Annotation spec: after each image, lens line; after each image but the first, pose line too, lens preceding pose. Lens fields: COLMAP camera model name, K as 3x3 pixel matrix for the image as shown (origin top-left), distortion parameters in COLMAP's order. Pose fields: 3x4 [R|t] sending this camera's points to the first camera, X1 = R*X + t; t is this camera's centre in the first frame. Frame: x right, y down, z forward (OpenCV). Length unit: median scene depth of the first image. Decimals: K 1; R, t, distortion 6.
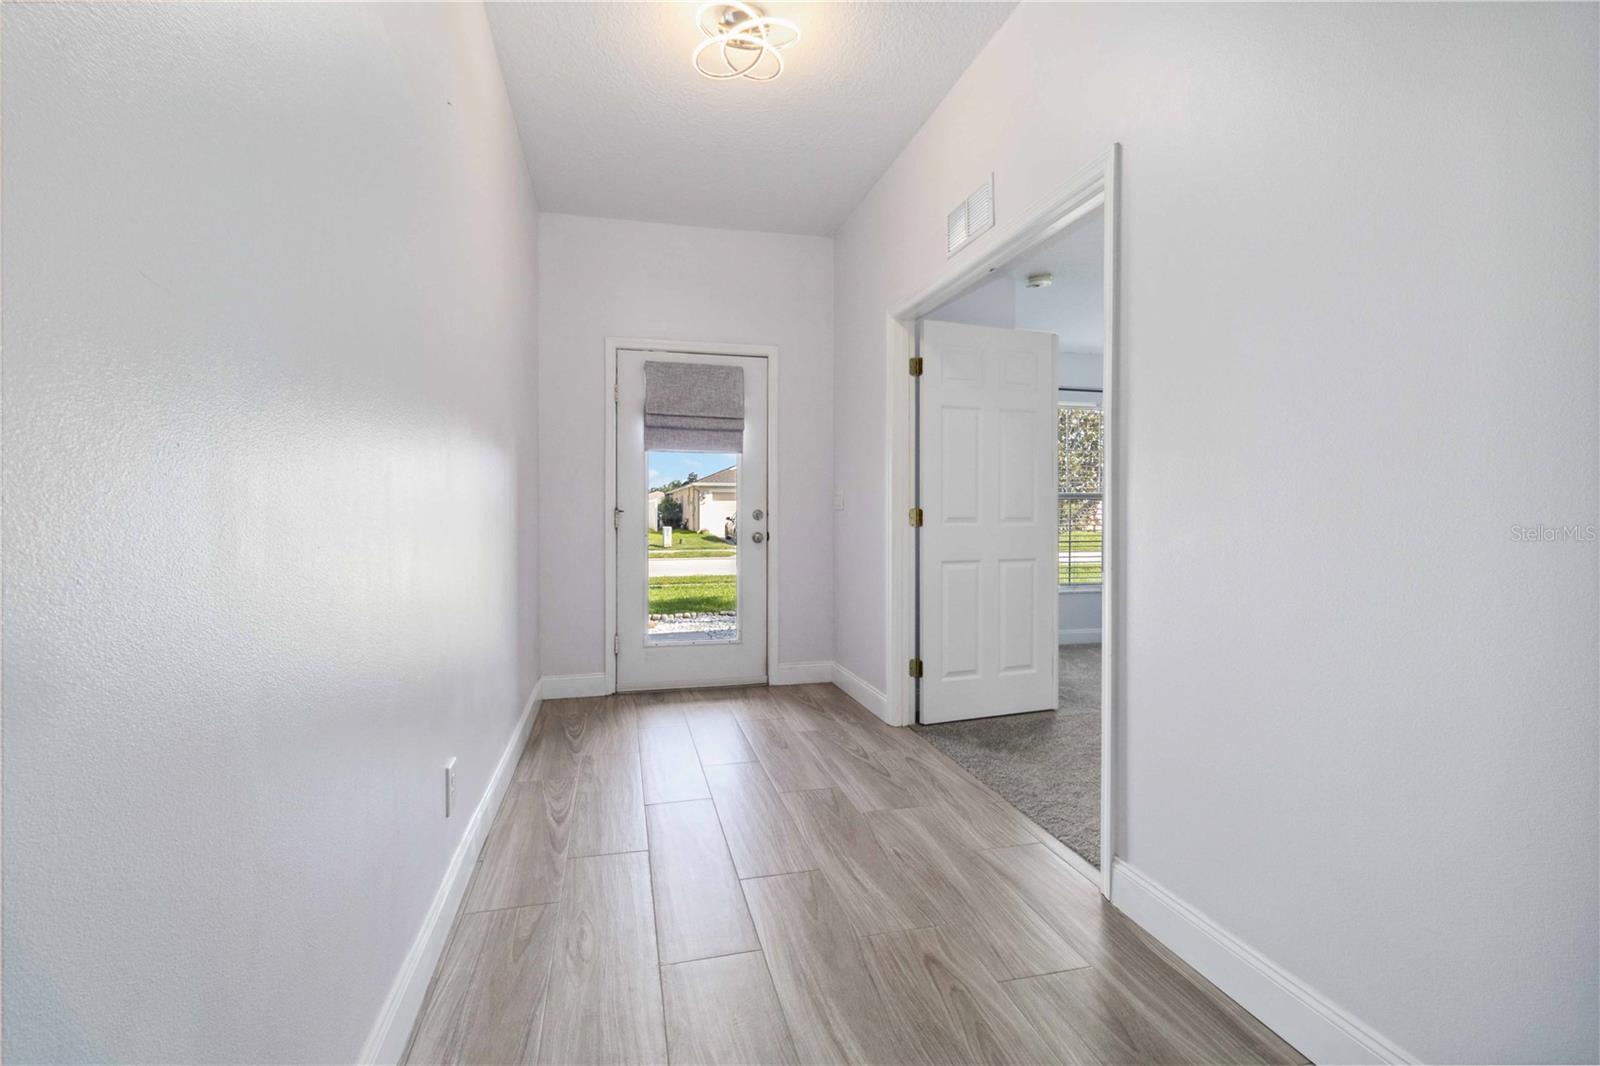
lens RADIAL K [[737.7, 0, 807.0], [0, 737.7, 515.7], [0, 0, 1]] dist [0.002710, -0.000048]
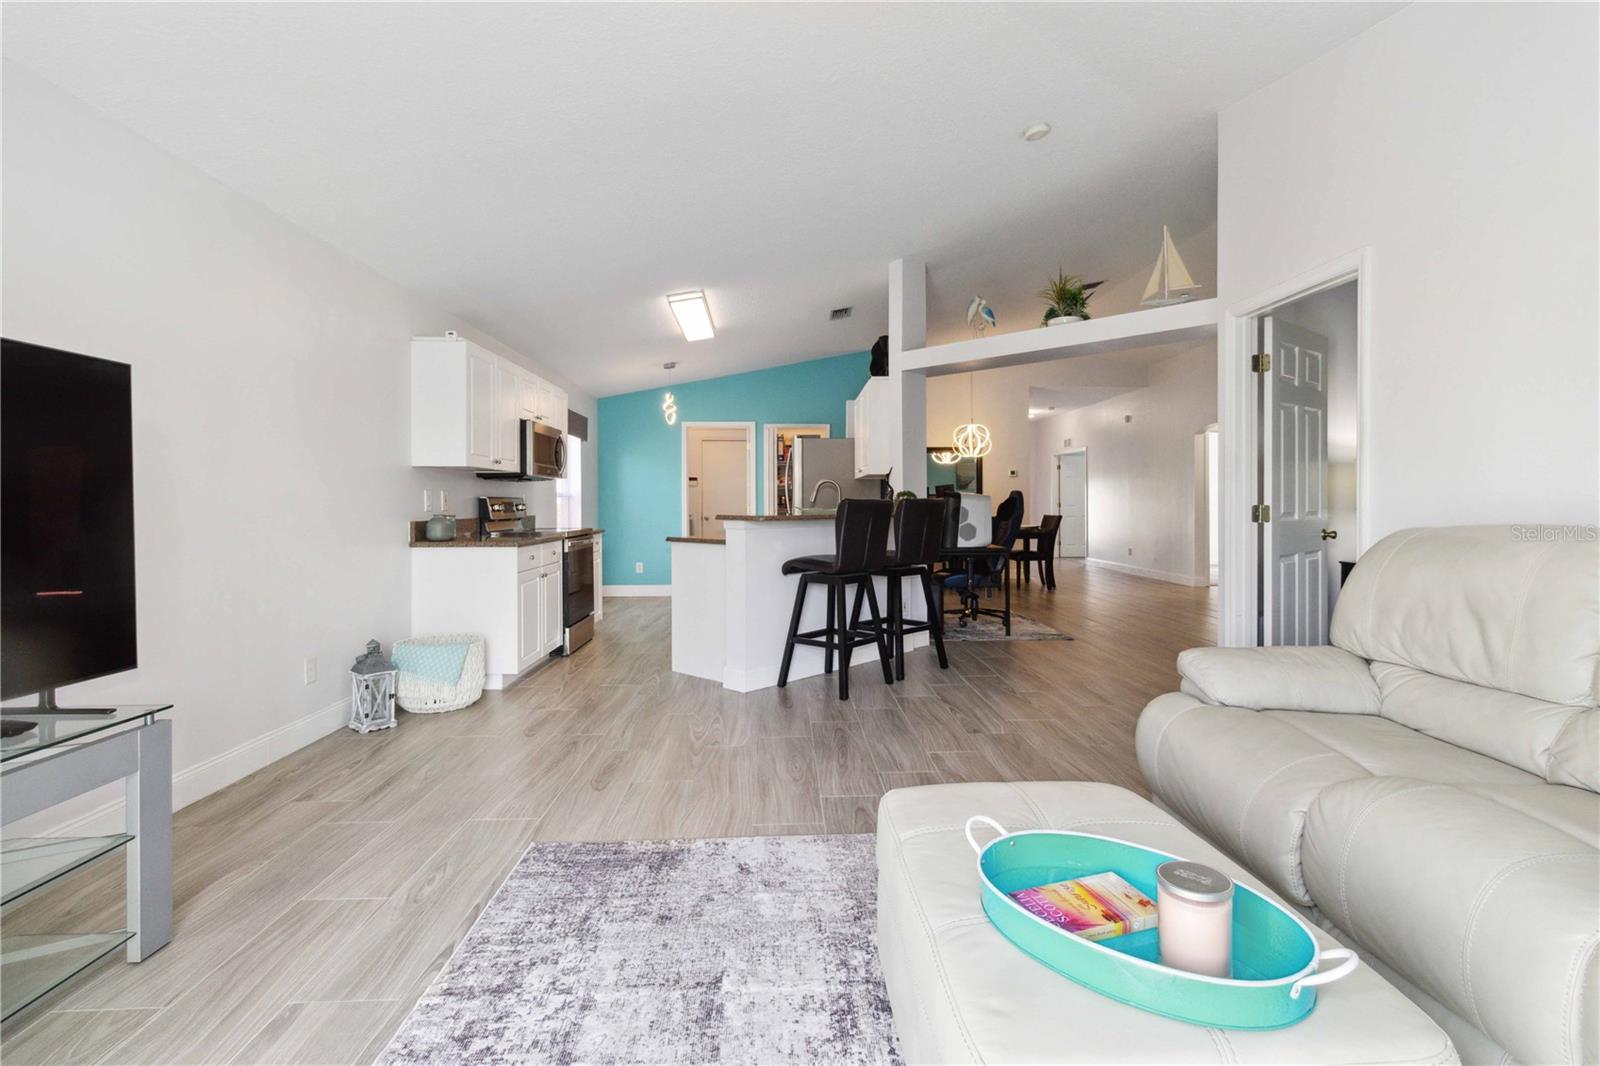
lens RADIAL K [[760.1, 0, 809.3], [0, 760.1, 510.5], [0, 0, 1]] dist [-0.000026, 0.000137]
pose [[0.976410, -0.002939, -0.215907, -0.237311], [0.003462, 0.999992, 0.002046, 0.015829], [0.215899, -0.002746, 0.976412, -2.776999]]
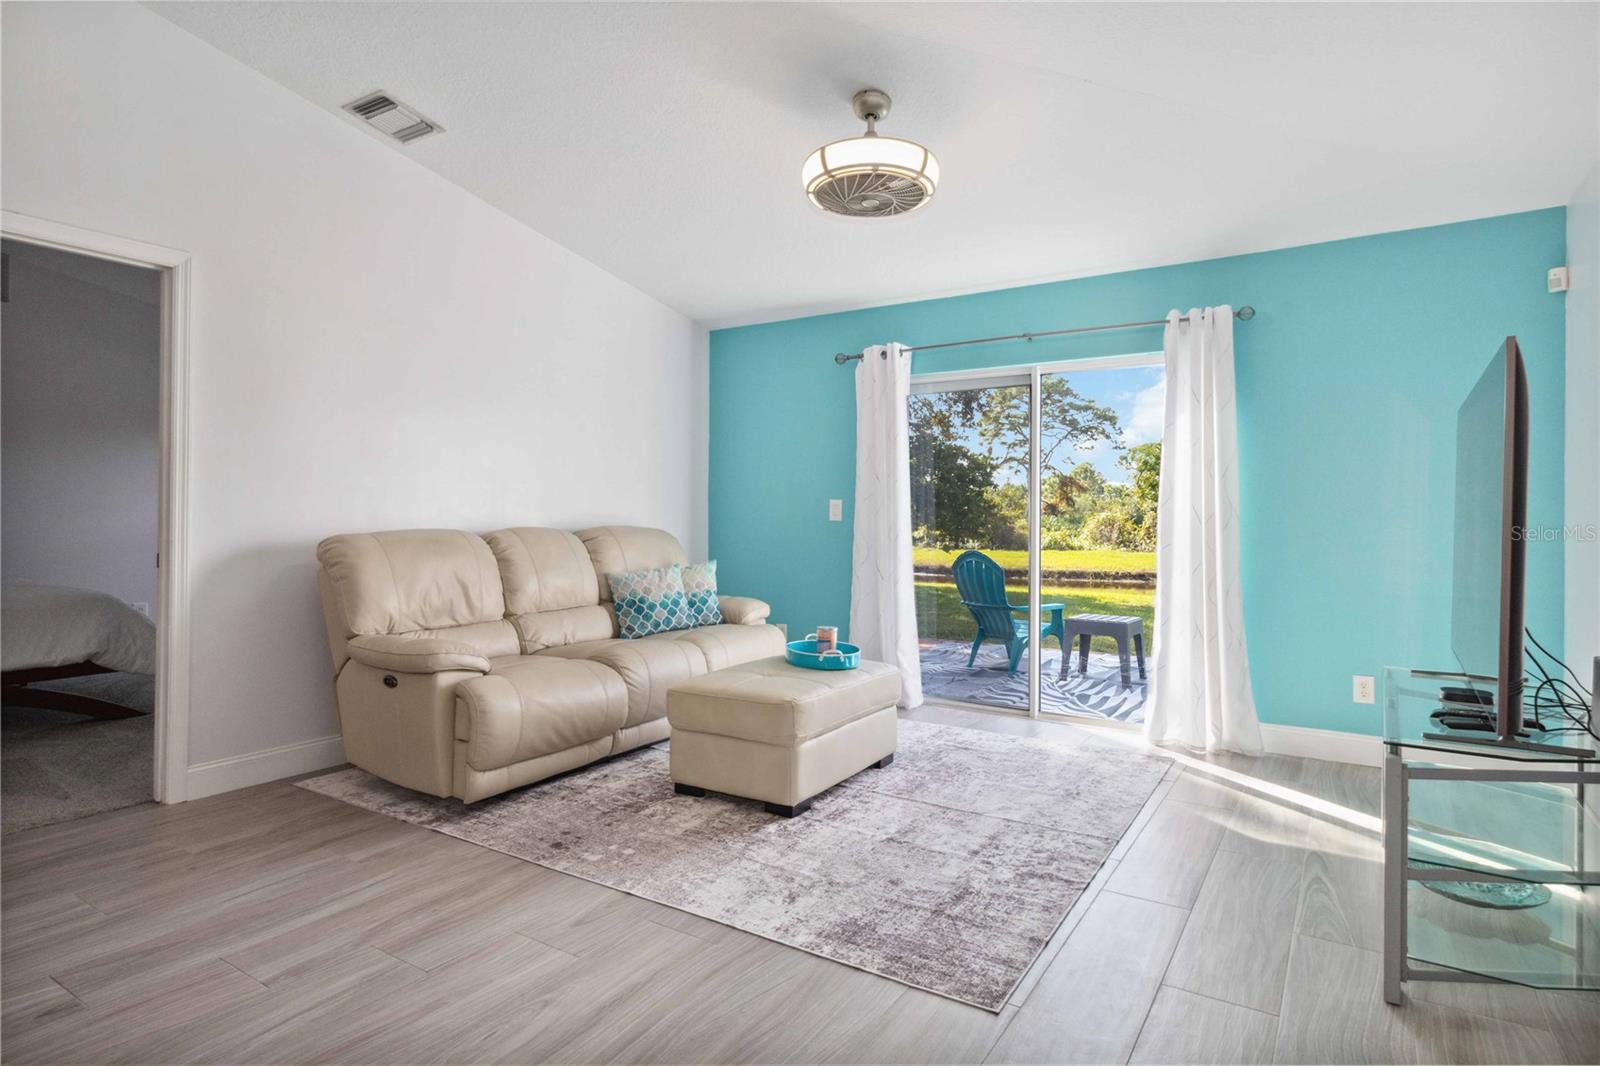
lens RADIAL K [[859.1, 0, 809.7], [0, 859.1, 517.5], [0, 0, 1]] dist [0.004440, 0.000186]
pose [[-0.679069, -0.007651, 0.734035, -0.821189], [-0.003022, 0.999966, 0.007627, 0.007955], [-0.734068, 0.002961, -0.679069, -1.895448]]
